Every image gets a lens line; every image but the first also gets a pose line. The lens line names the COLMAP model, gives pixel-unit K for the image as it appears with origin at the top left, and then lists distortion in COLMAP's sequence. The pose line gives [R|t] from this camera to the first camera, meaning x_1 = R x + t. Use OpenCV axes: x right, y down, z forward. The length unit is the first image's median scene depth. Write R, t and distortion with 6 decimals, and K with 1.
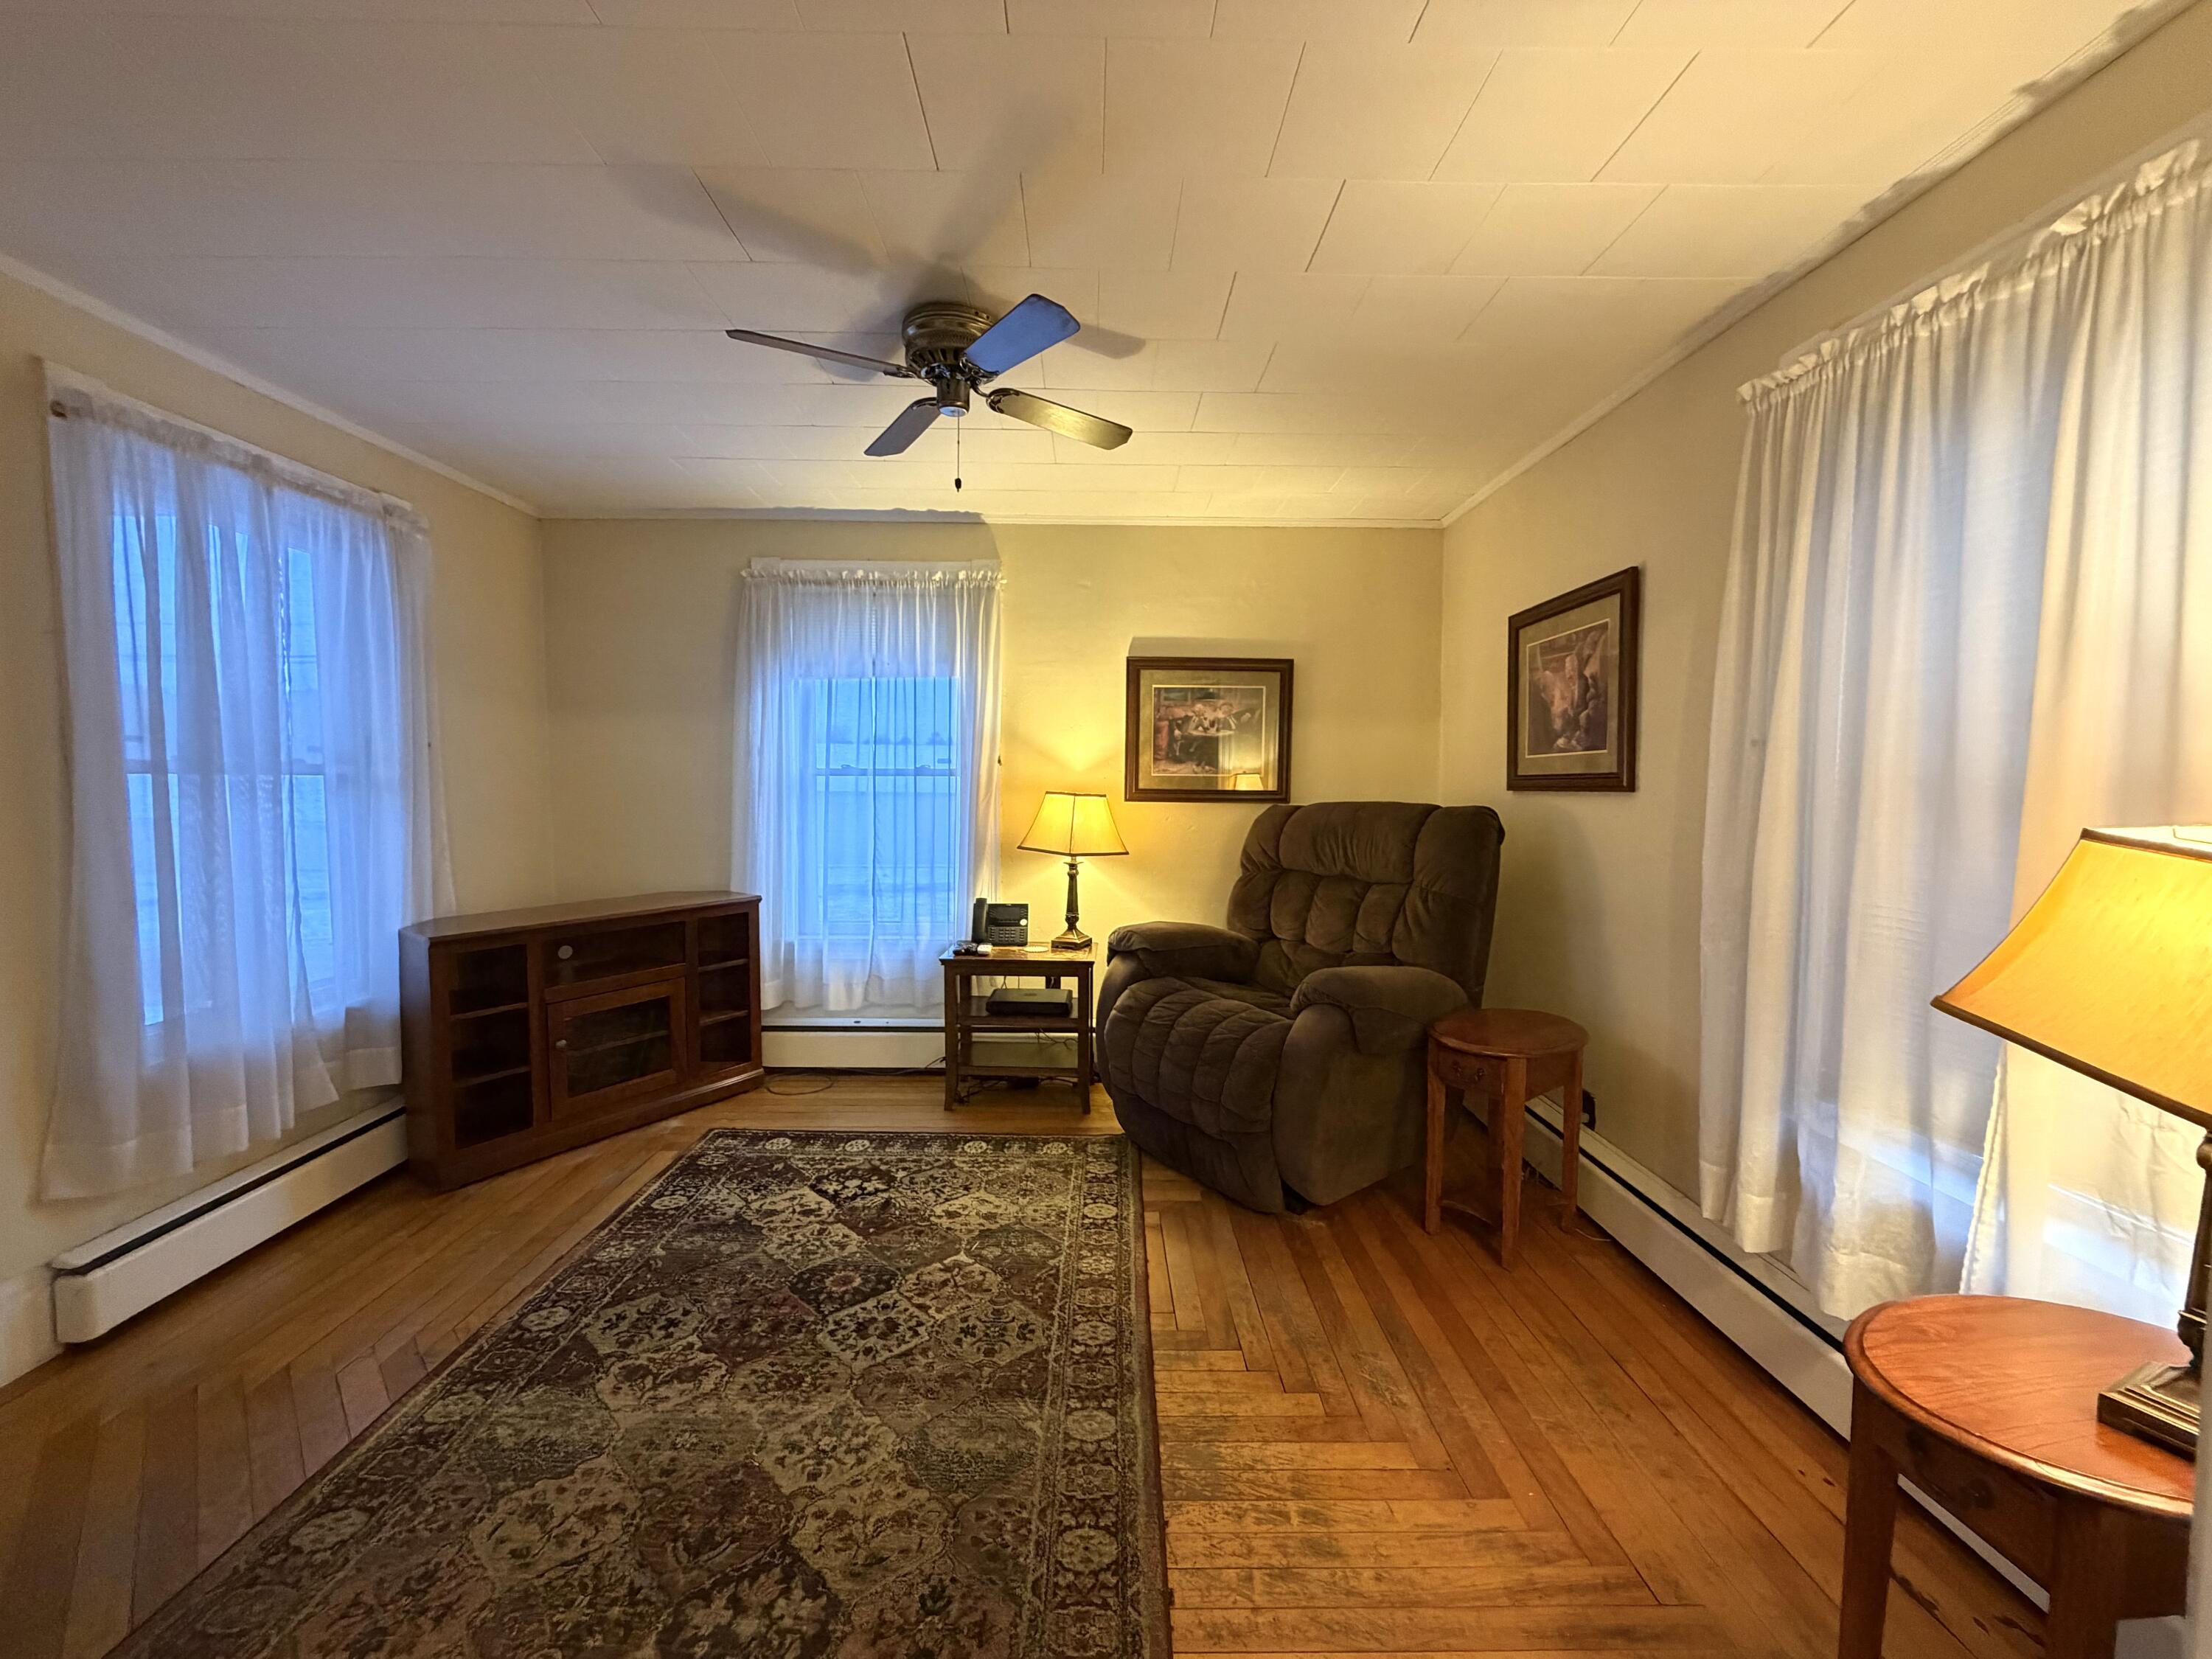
lens RADIAL K [[879.4, 0, 1105.7], [0, 879.4, 834.7], [0, 0, 1]] dist [0.000809, -0.000121]
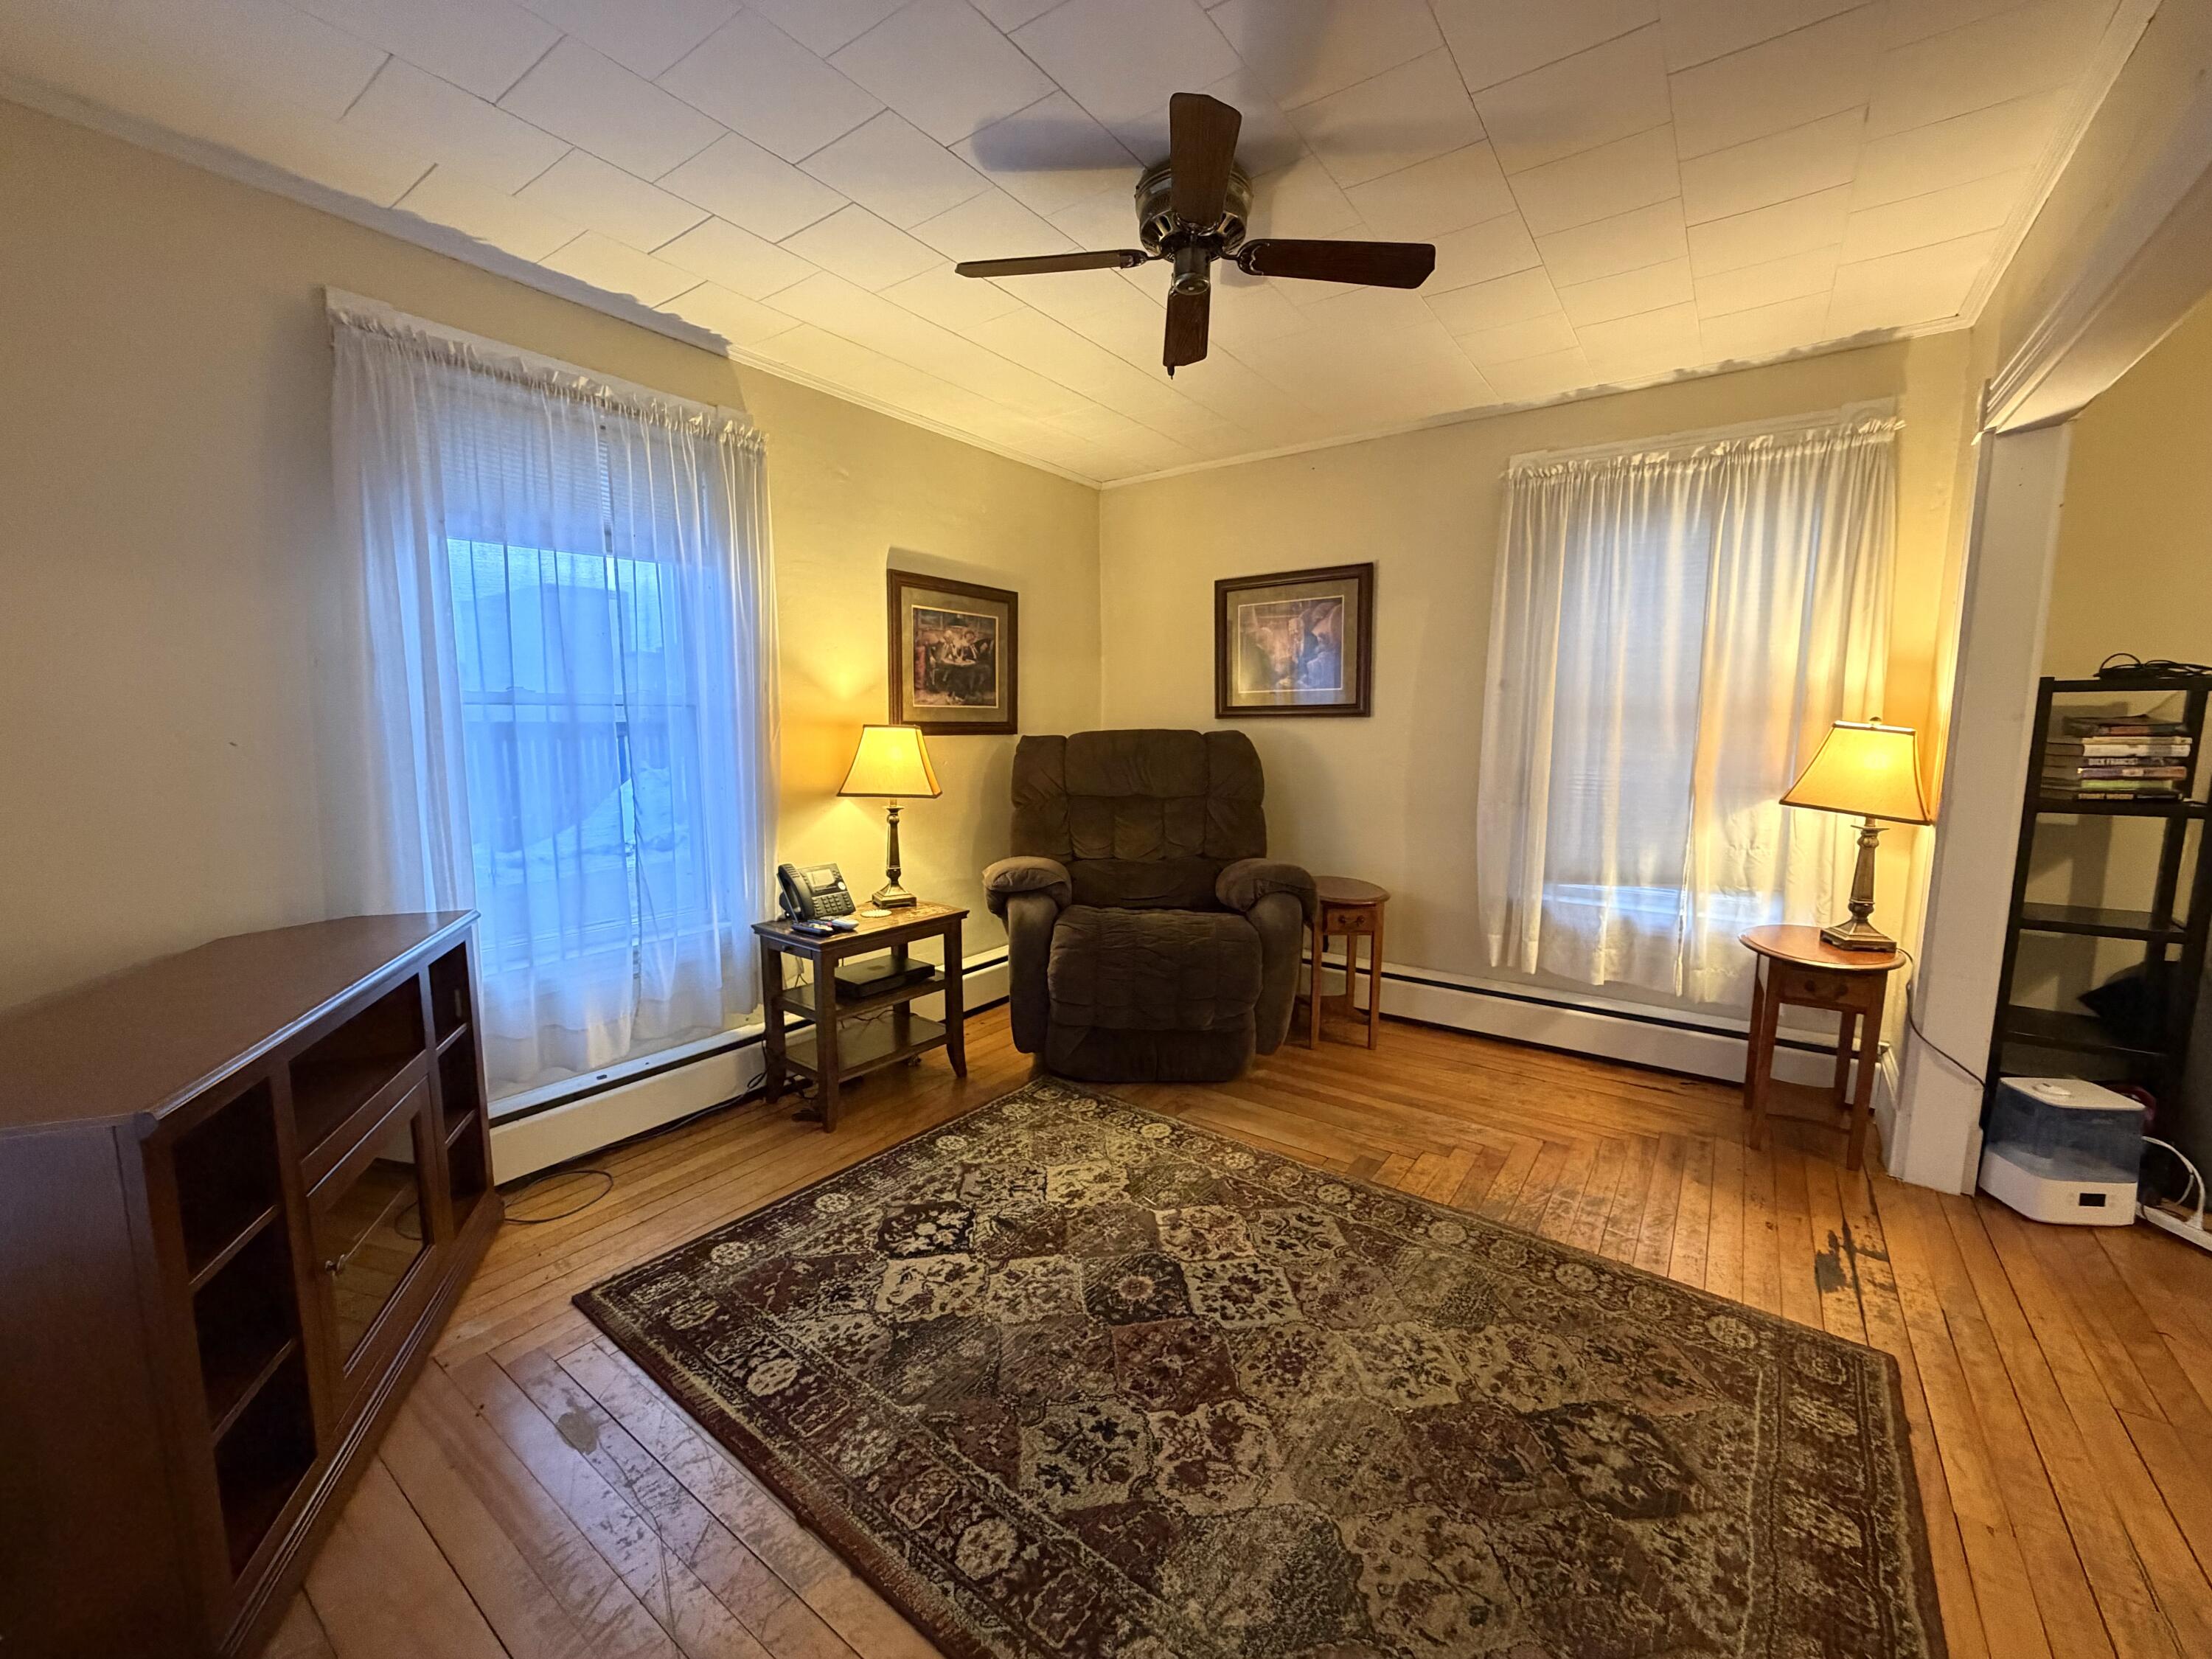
lens RADIAL K [[879.4, 0, 1094.0], [0, 879.4, 833.4], [0, 0, 1]] dist [0.000809, -0.000121]
pose [[0.600920, -0.108405, 0.791924, -0.849568], [0.055436, 0.994027, 0.094005, -0.018065], [-0.797384, -0.012589, 0.603340, 0.456711]]
